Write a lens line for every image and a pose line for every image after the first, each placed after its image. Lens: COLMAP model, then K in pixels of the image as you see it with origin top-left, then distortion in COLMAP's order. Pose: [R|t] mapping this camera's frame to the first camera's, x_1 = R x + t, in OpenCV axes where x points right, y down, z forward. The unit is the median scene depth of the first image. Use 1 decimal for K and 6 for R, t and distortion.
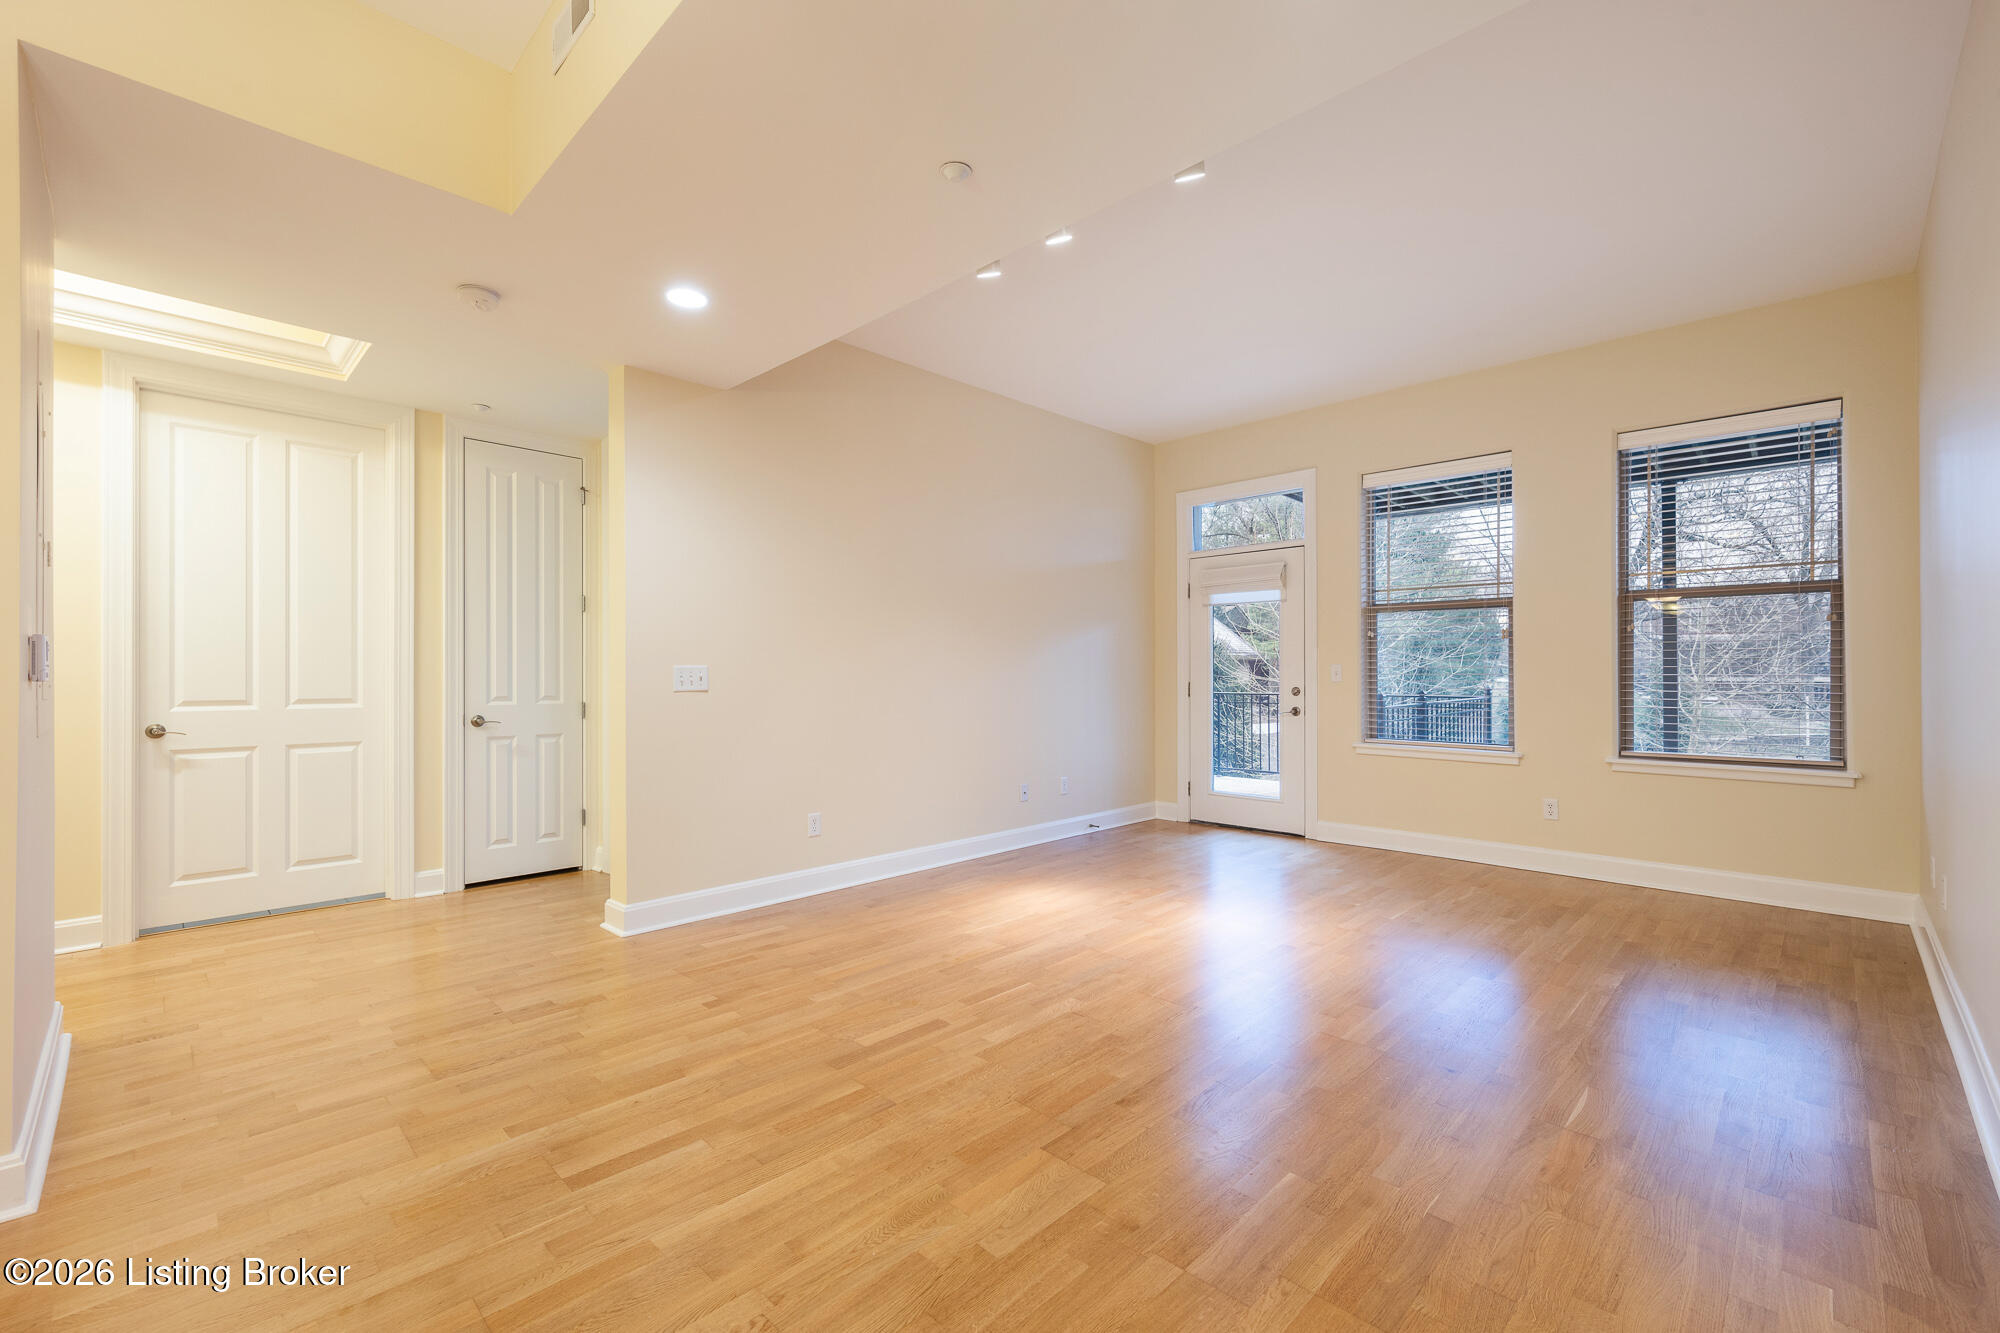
lens RADIAL K [[841.9, 0, 993.4], [0, 841.9, 664.9], [0, 0, 1]] dist [0.000843, -0.000425]
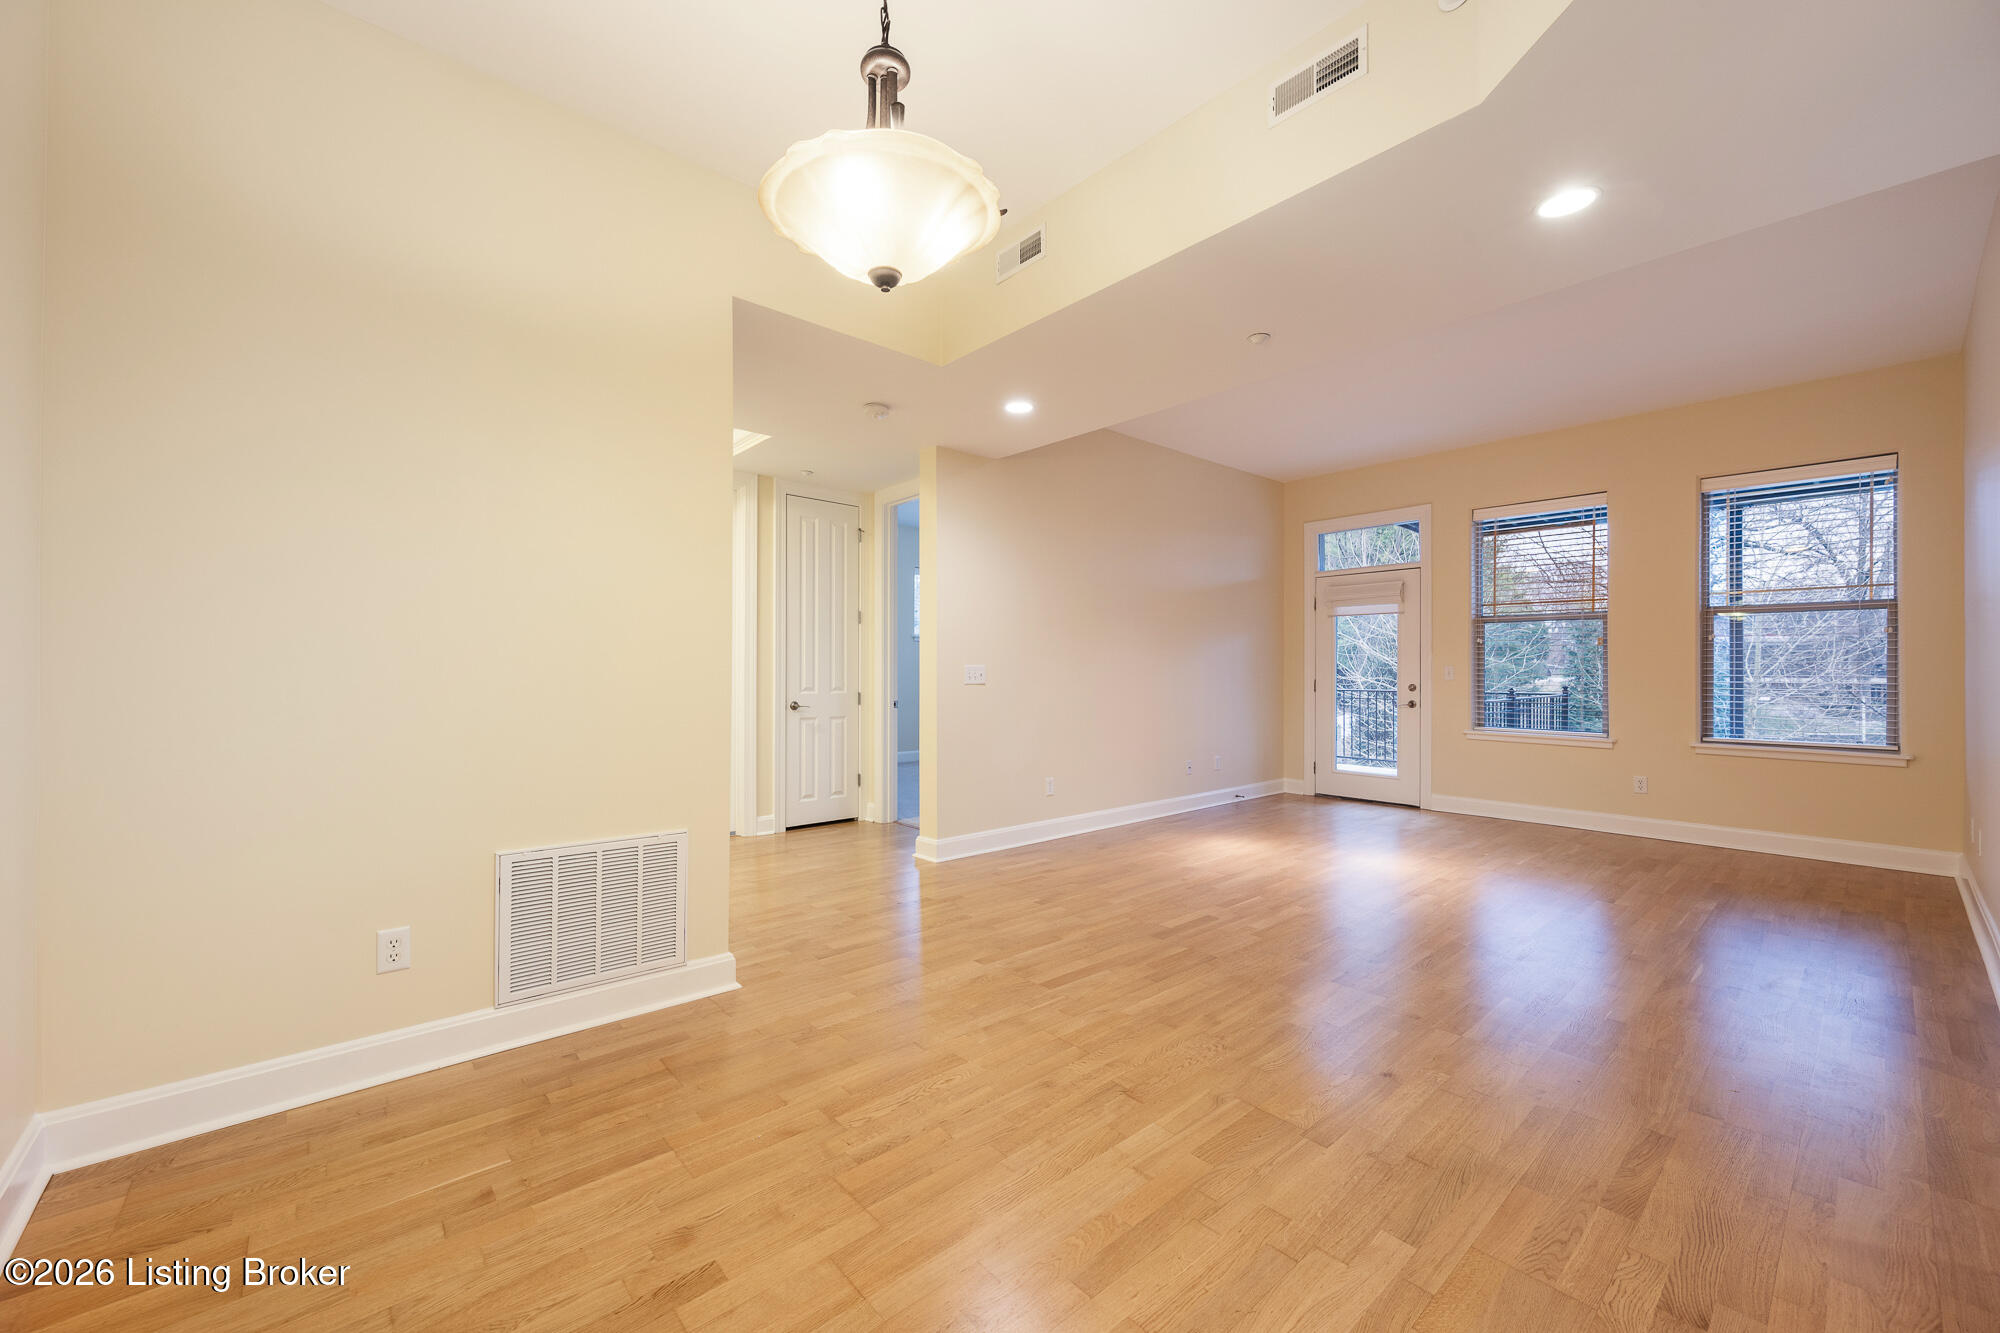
lens RADIAL K [[776.4, 0, 994.5], [0, 776.4, 664.0], [0, 0, 1]] dist [-0.001295, -0.000140]
pose [[0.997252, 0.003825, -0.073981, -0.209759], [-0.003729, 0.999992, 0.001441, -0.002810], [0.073986, -0.001162, 0.997259, -0.212361]]
